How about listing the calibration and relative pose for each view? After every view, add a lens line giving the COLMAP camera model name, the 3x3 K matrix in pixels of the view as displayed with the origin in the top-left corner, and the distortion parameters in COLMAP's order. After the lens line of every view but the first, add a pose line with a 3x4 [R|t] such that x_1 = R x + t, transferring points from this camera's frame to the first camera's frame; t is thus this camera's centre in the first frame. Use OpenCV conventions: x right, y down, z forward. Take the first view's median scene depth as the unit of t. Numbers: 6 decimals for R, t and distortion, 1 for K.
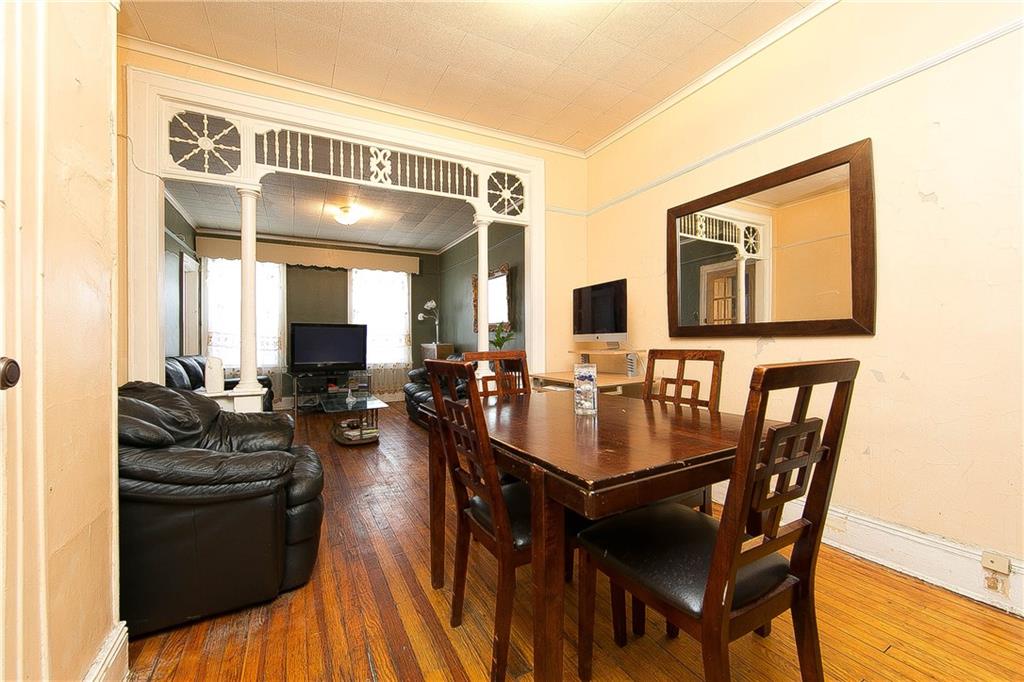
lens RADIAL K [[398.6, 0, 512.0], [0, 398.6, 341.0], [0, 0, 1]] dist [-0.012460, 0.000024]
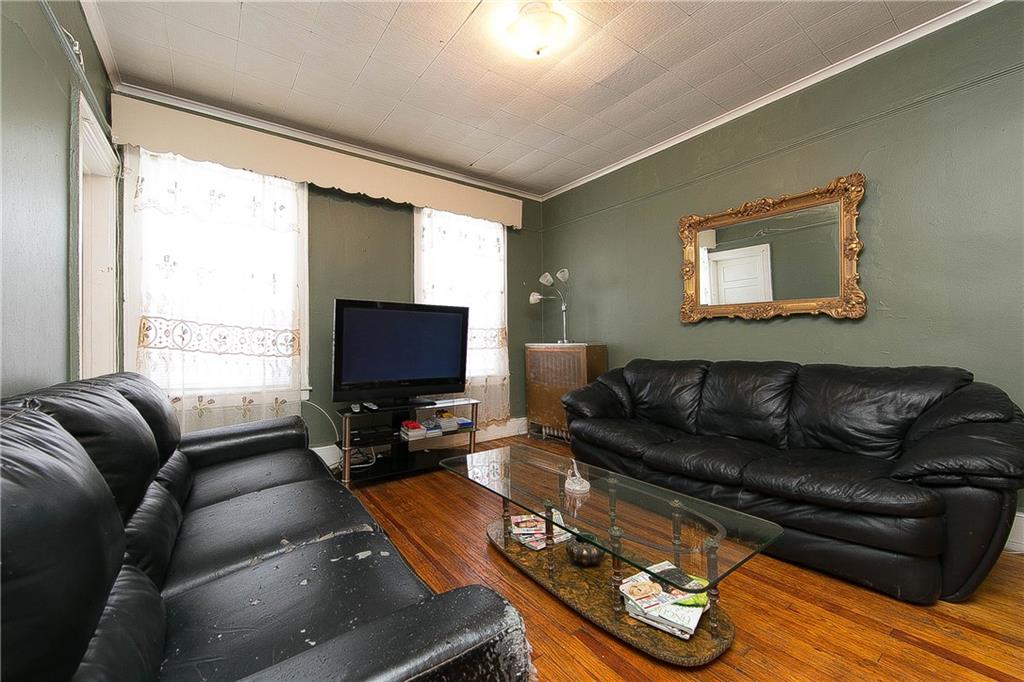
lens RADIAL K [[410.5, 0, 512.0], [0, 410.5, 341.0], [0, 0, 1]] dist [0.000639, 0.000079]
pose [[0.992265, 0.003268, 0.124095, -0.376190], [-0.003593, 0.999991, 0.002397, 0.001948], [-0.124086, -0.002824, 0.992267, 0.448272]]
